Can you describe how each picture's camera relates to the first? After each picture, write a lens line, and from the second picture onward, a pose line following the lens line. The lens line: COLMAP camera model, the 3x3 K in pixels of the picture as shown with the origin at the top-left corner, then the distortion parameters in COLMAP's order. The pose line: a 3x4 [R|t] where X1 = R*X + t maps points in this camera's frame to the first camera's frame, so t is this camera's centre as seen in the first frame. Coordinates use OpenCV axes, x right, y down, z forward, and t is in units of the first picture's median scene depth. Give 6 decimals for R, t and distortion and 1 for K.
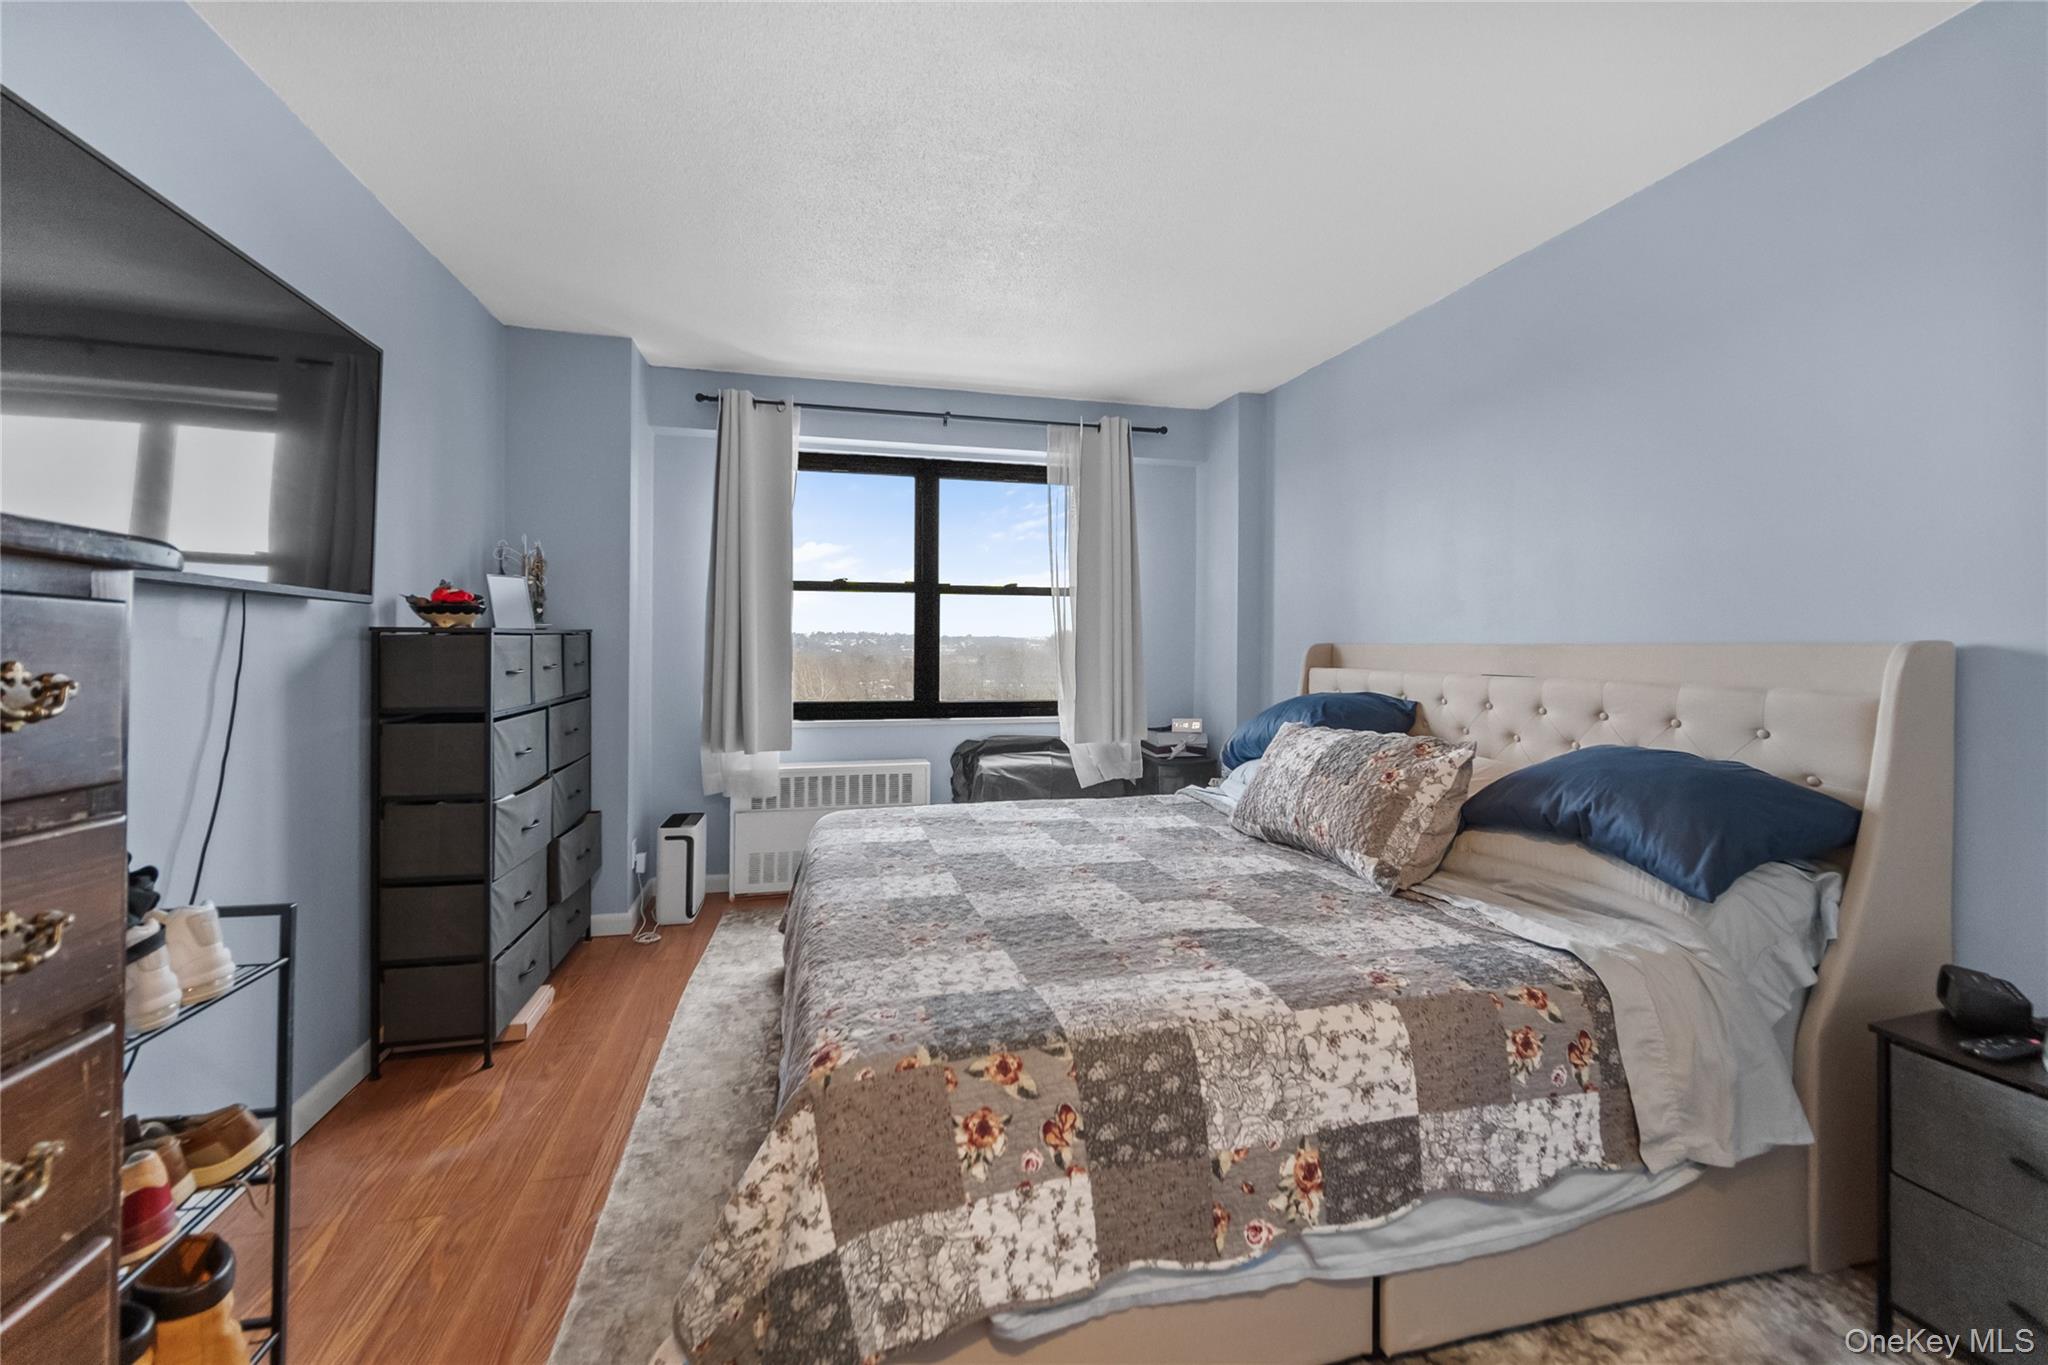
lens RADIAL K [[824.7, 0, 1032.9], [0, 824.7, 651.1], [0, 0, 1]] dist [-0.000354, 0.000004]
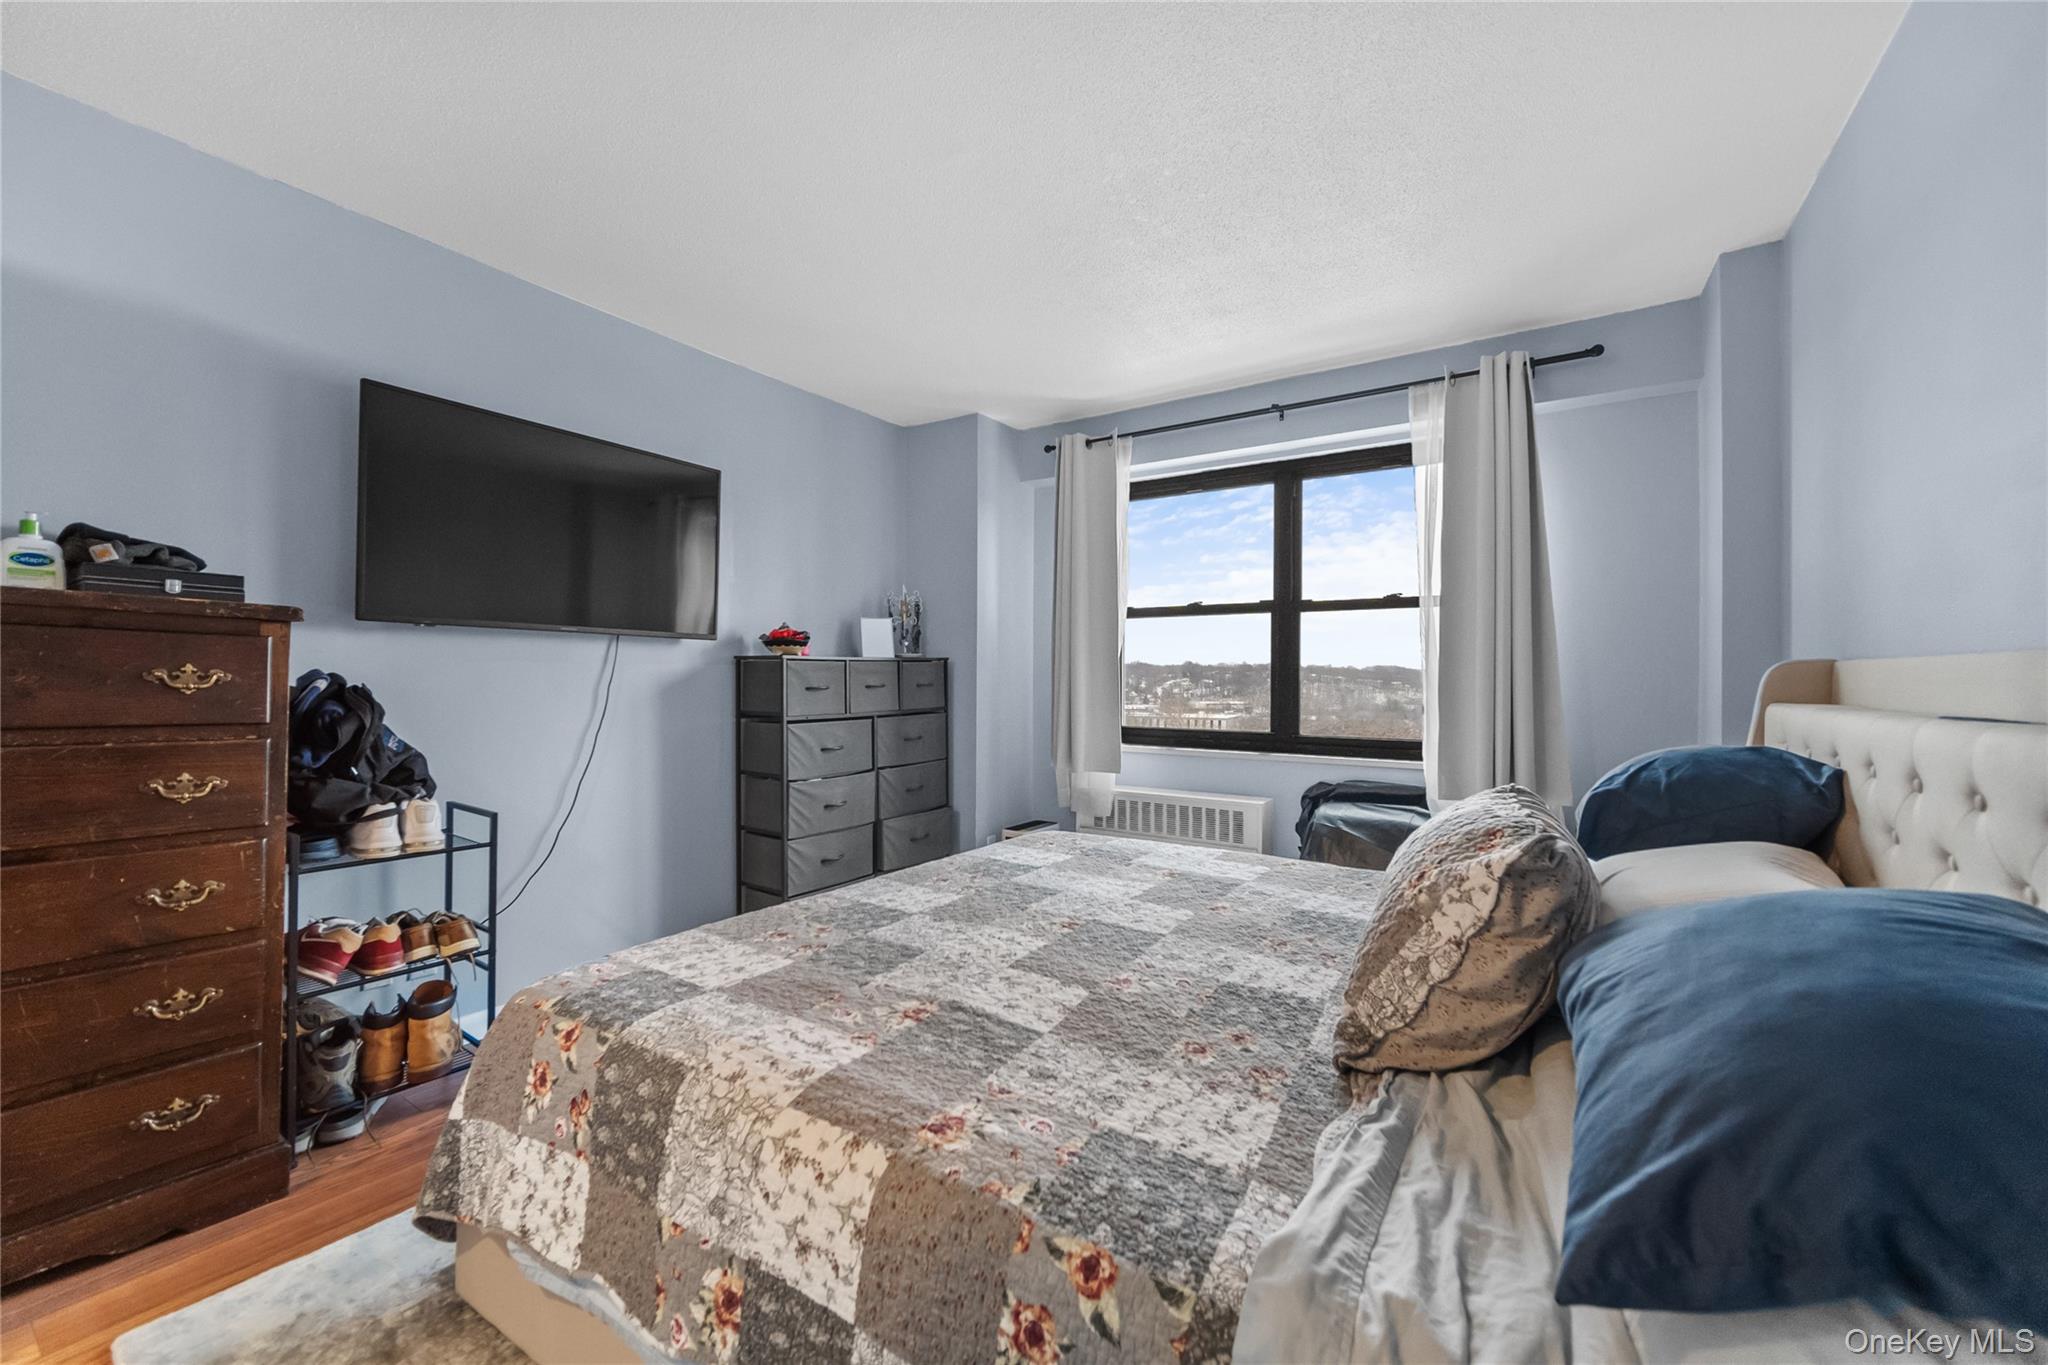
lens RADIAL K [[815.3, 0, 1020.5], [0, 815.3, 678.5], [0, 0, 1]] dist [-0.001184, -0.000369]
pose [[0.670275, 0.000380, -0.742112, 0.783040], [-0.007483, 0.999952, -0.006246, 0.020102], [0.742075, 0.009740, 0.670246, 0.473534]]
